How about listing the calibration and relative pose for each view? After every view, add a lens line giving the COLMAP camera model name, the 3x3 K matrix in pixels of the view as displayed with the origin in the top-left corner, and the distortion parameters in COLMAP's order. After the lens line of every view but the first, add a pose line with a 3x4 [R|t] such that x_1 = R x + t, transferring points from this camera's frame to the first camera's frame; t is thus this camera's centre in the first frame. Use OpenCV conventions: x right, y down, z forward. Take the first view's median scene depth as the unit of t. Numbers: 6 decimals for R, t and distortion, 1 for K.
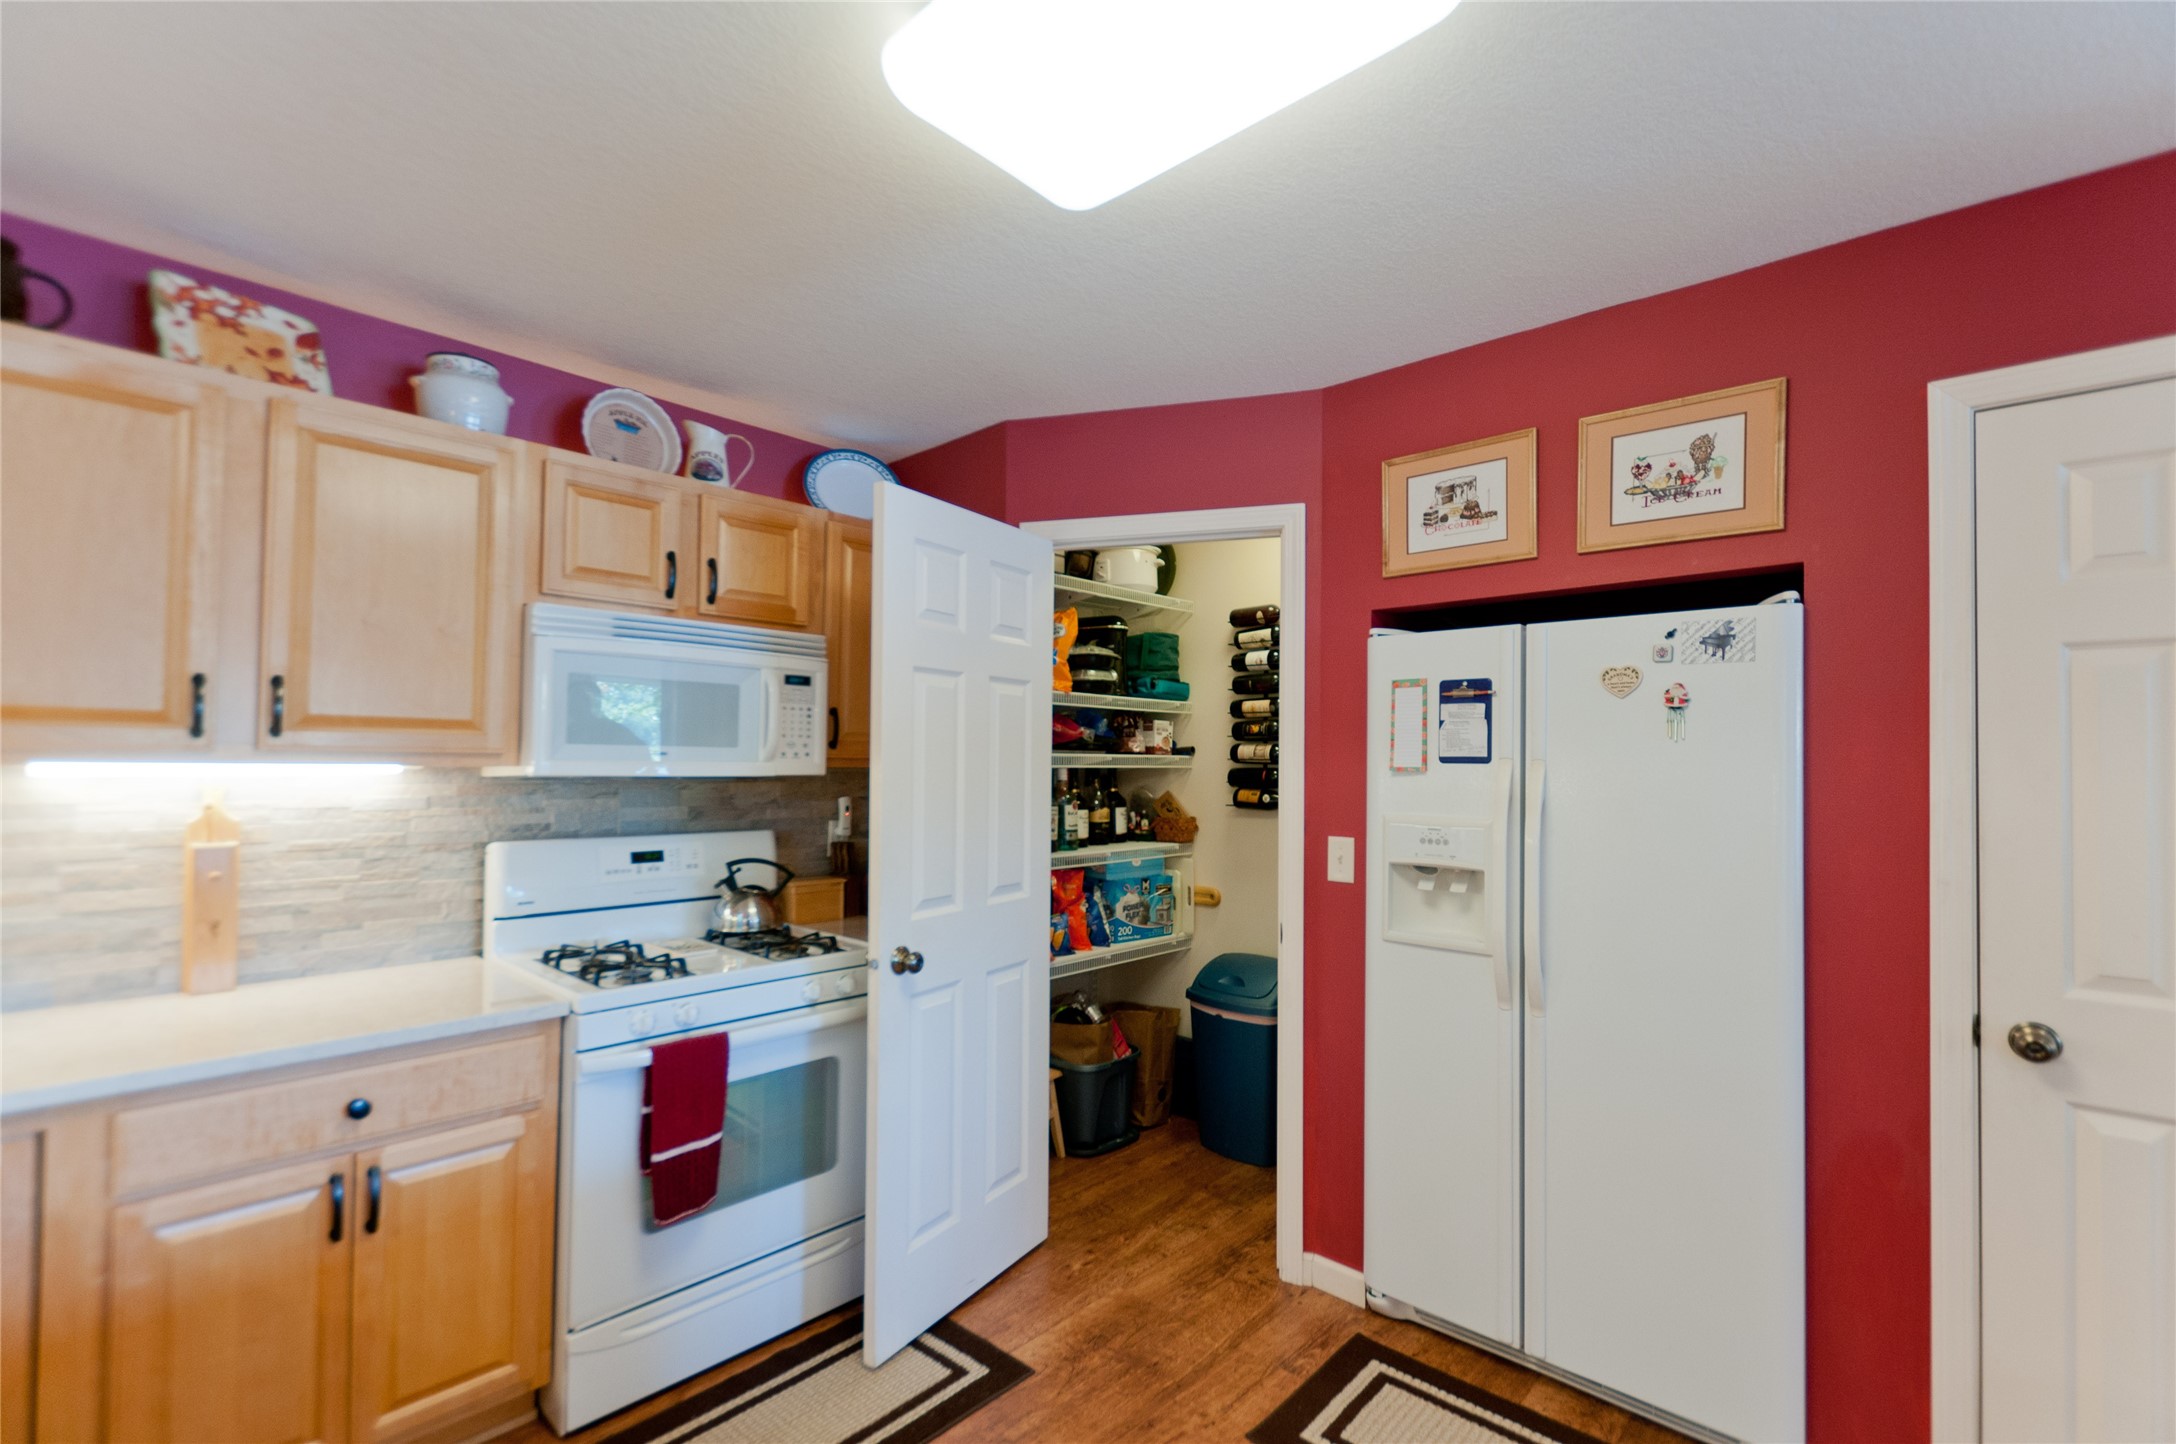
lens RADIAL K [[958.8, 0, 1105.8], [0, 958.8, 743.4], [0, 0, 1]] dist [0.008125, -0.004556]
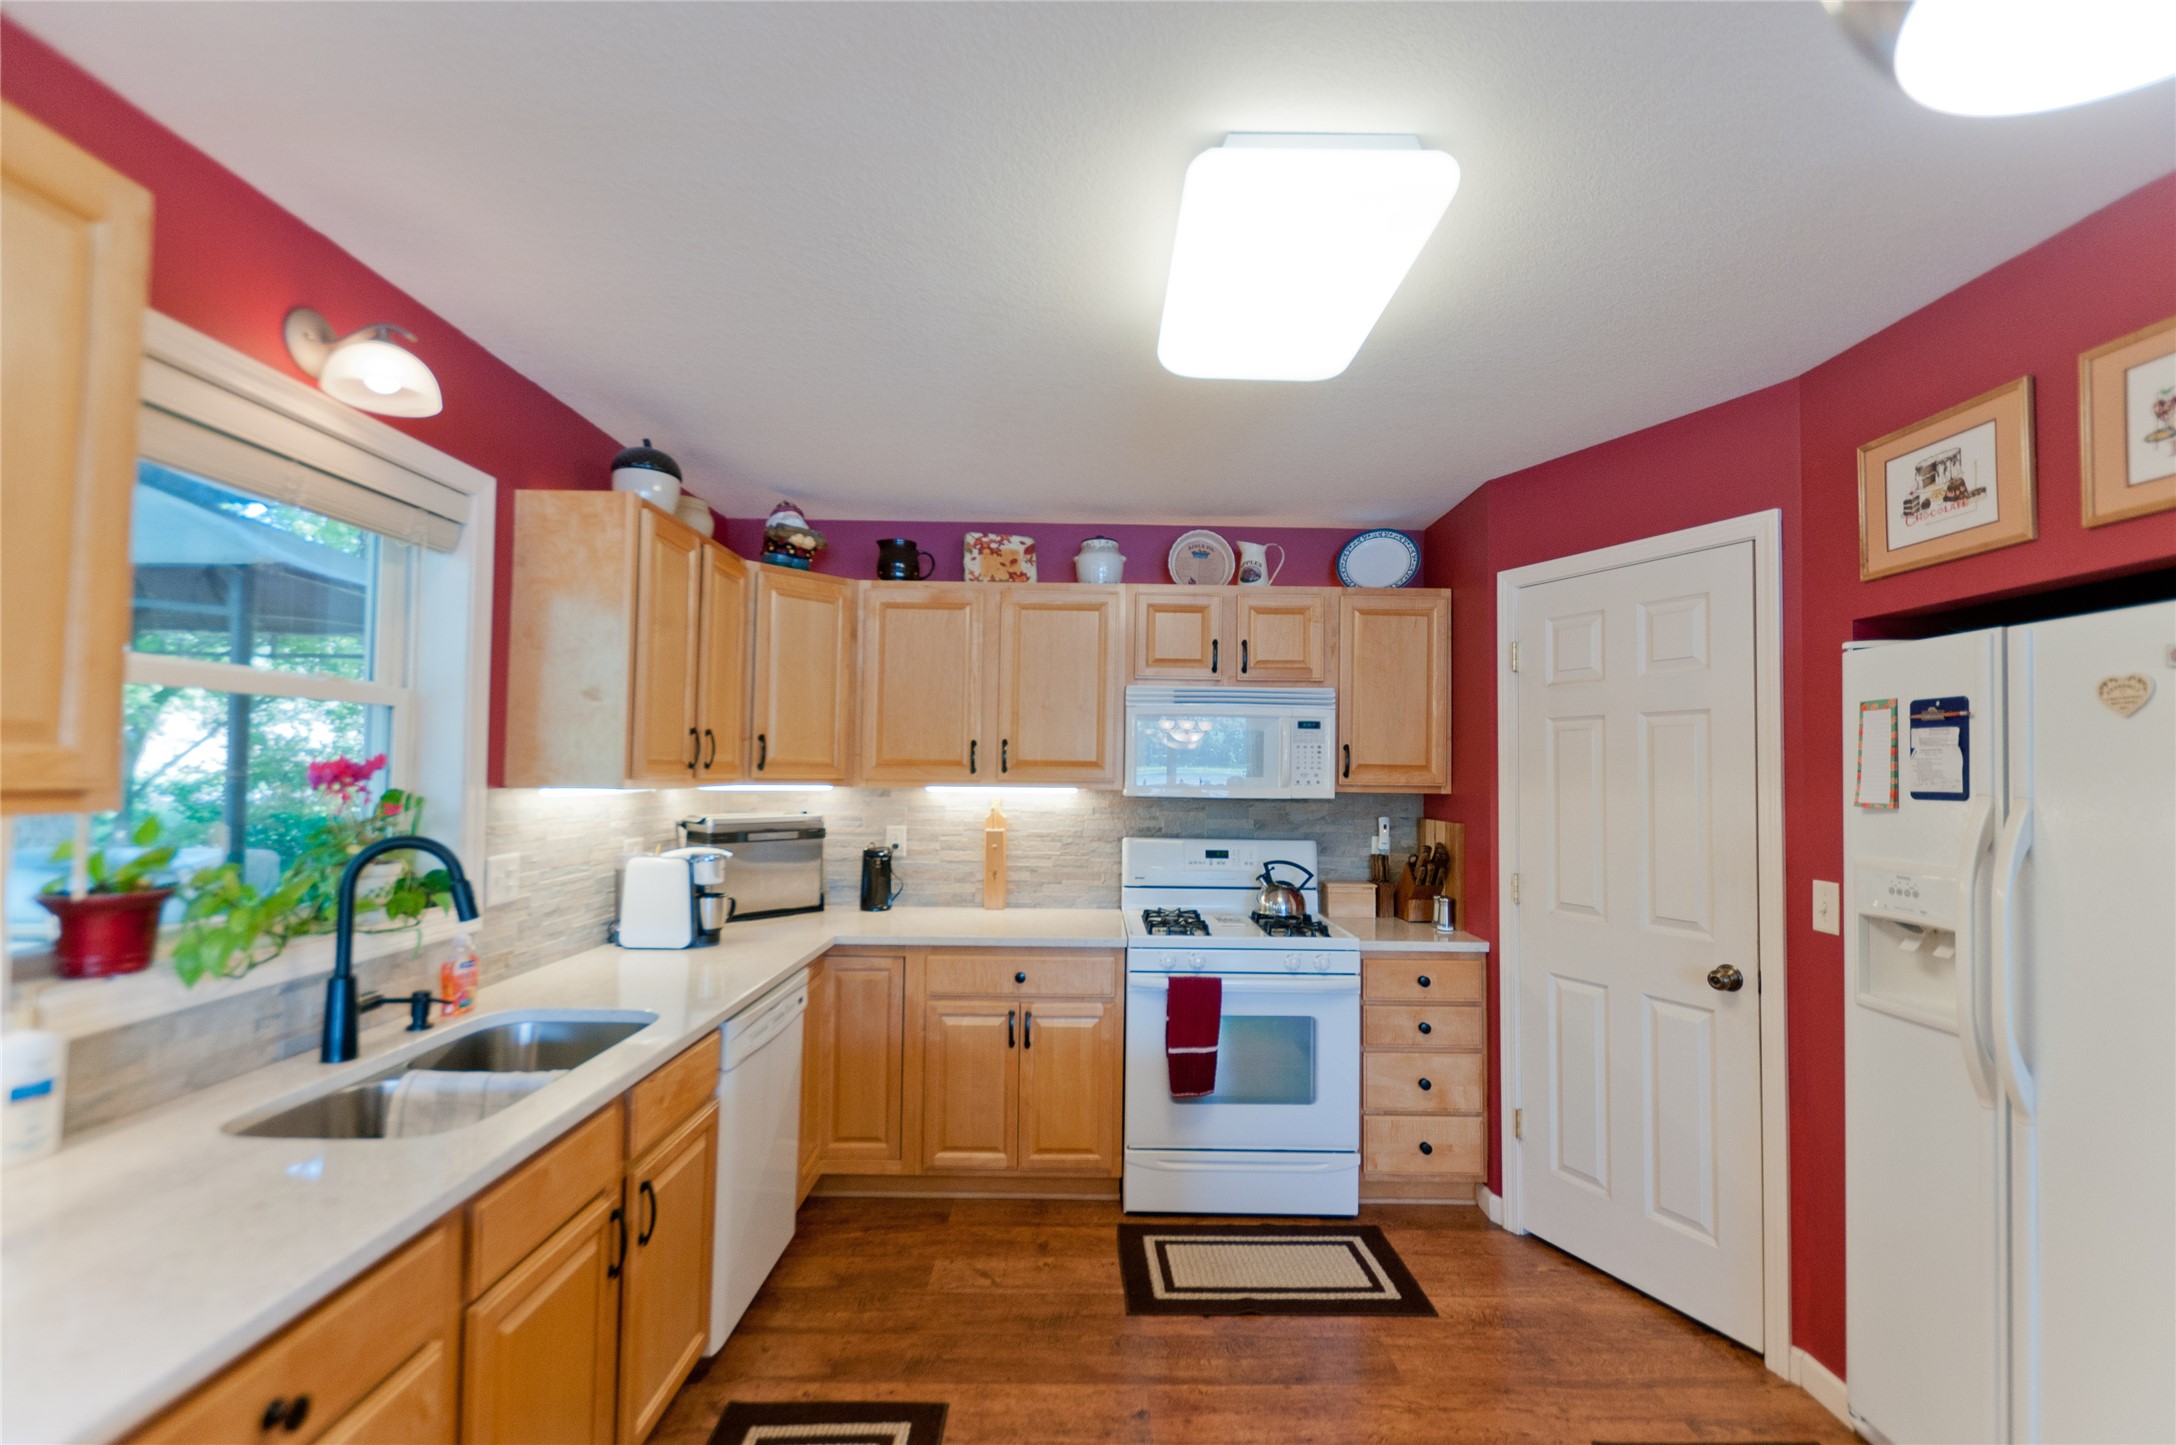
lens RADIAL K [[958.8, 0, 1105.8], [0, 958.8, 743.9], [0, 0, 1]] dist [0.008125, -0.004556]
pose [[0.677995, -0.022414, -0.734724, 0.505838], [0.008514, 0.999707, -0.022641, -0.015101], [0.735017, 0.009095, 0.677988, -0.088105]]
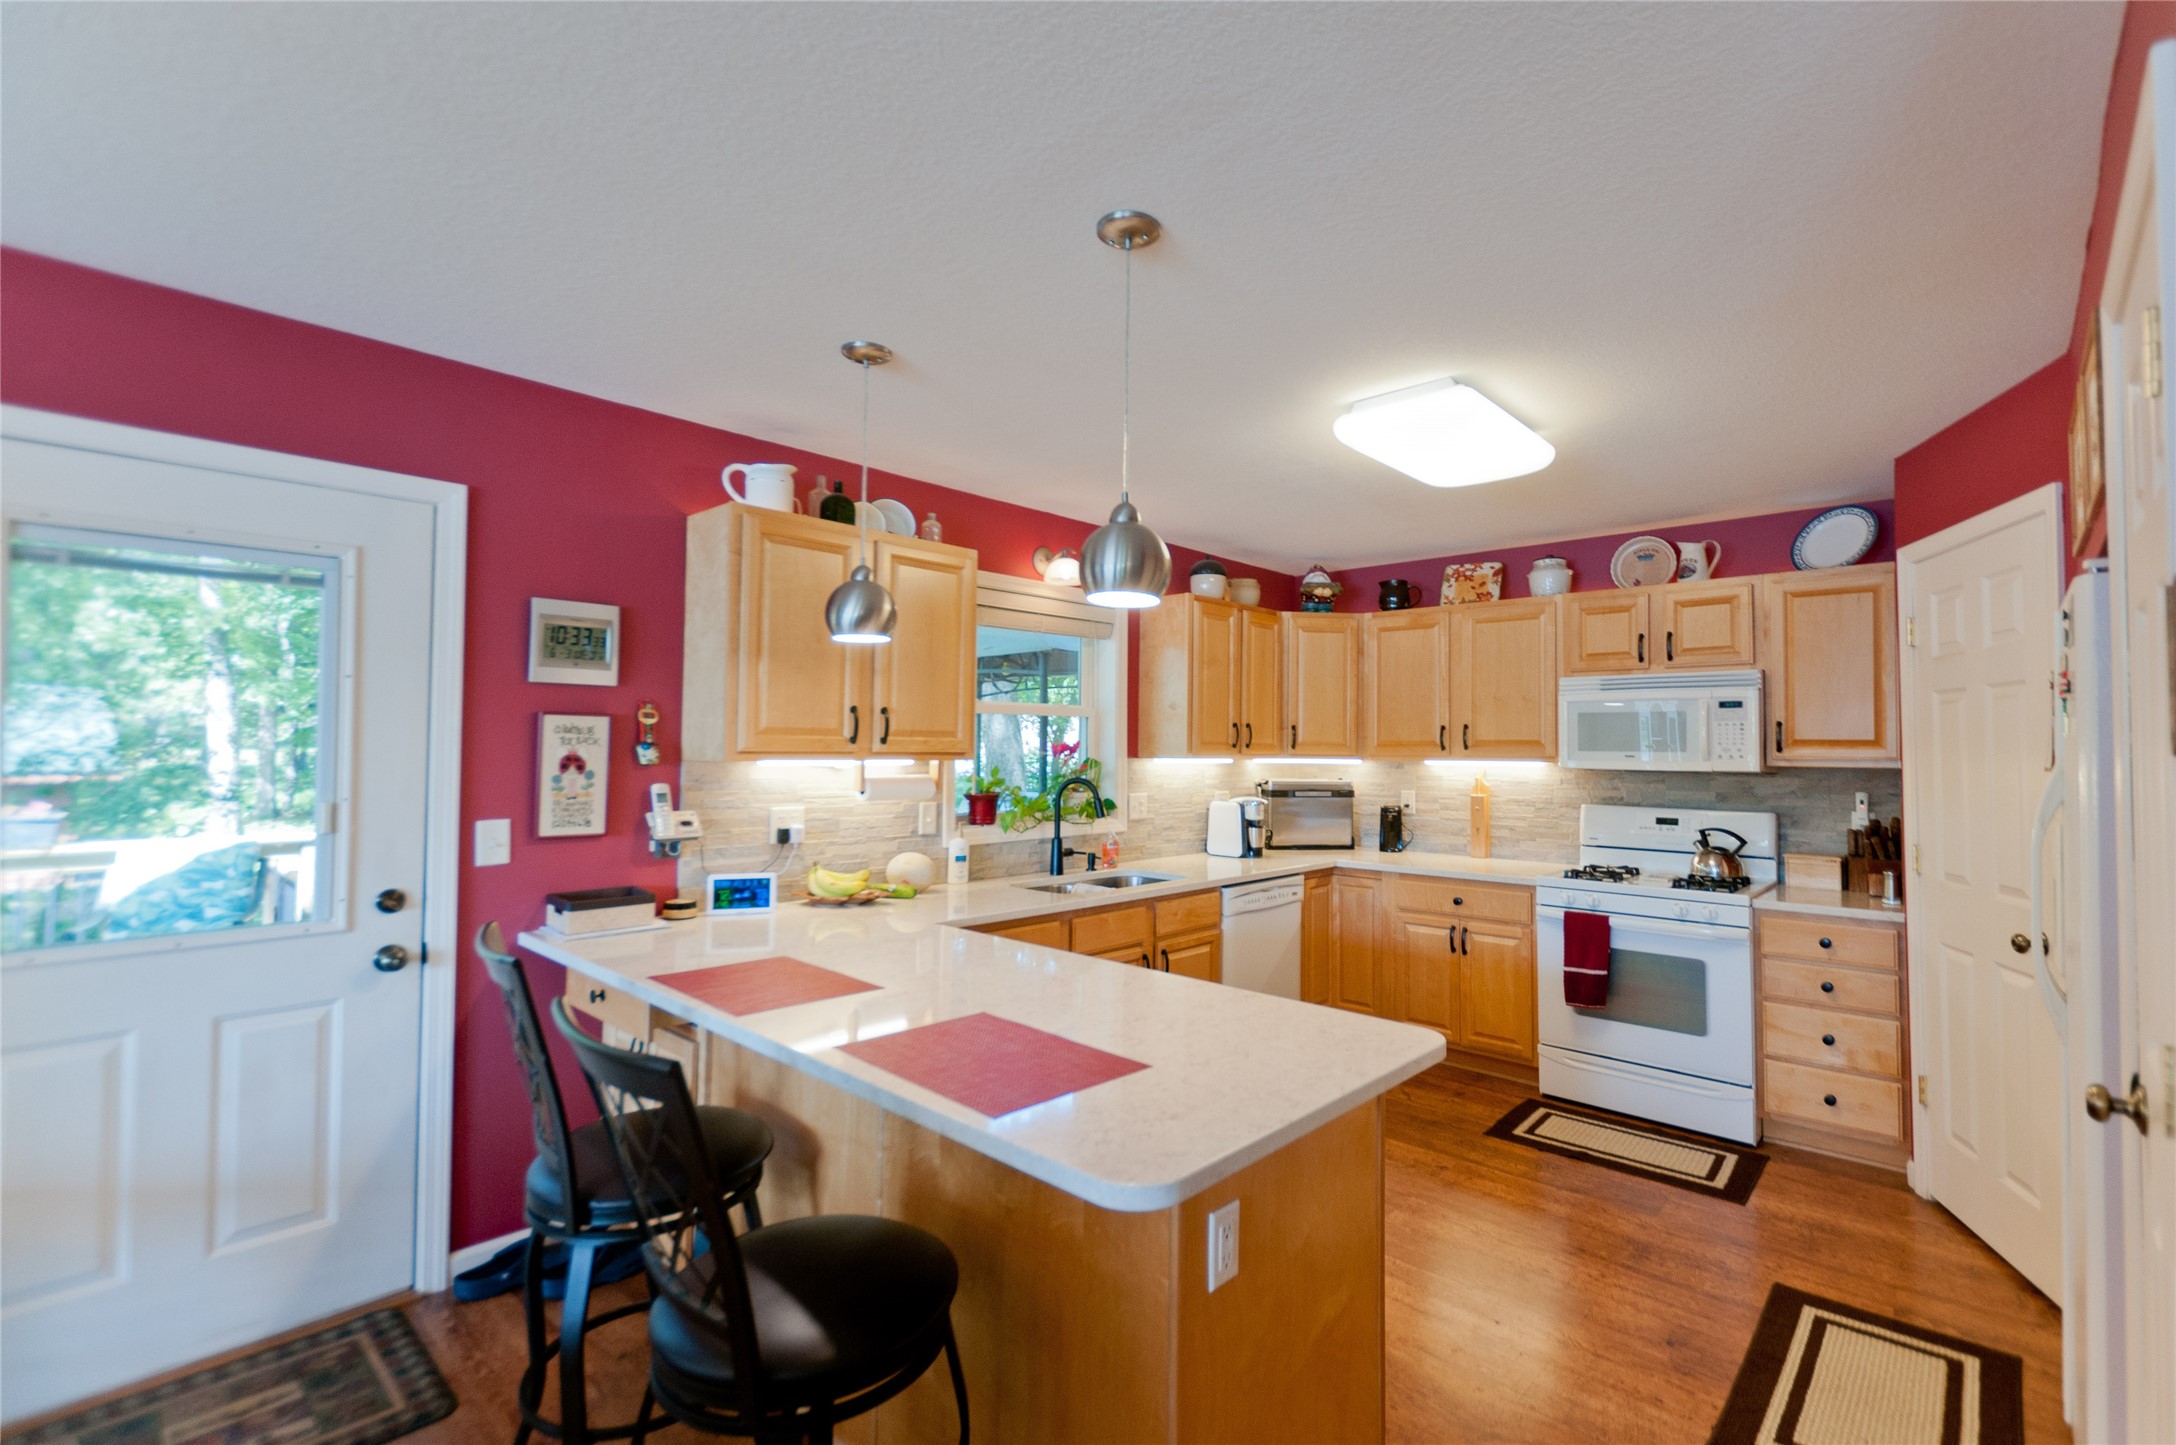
lens RADIAL K [[1019.4, 0, 1088.0], [0, 1019.4, 722.5], [0, 0, 1]] dist [0.000990, -0.000195]
pose [[-0.040586, -0.036710, -0.998501, 1.401147], [0.010990, 0.999248, -0.037184, 0.007647], [0.999116, -0.012482, -0.040153, 0.125025]]
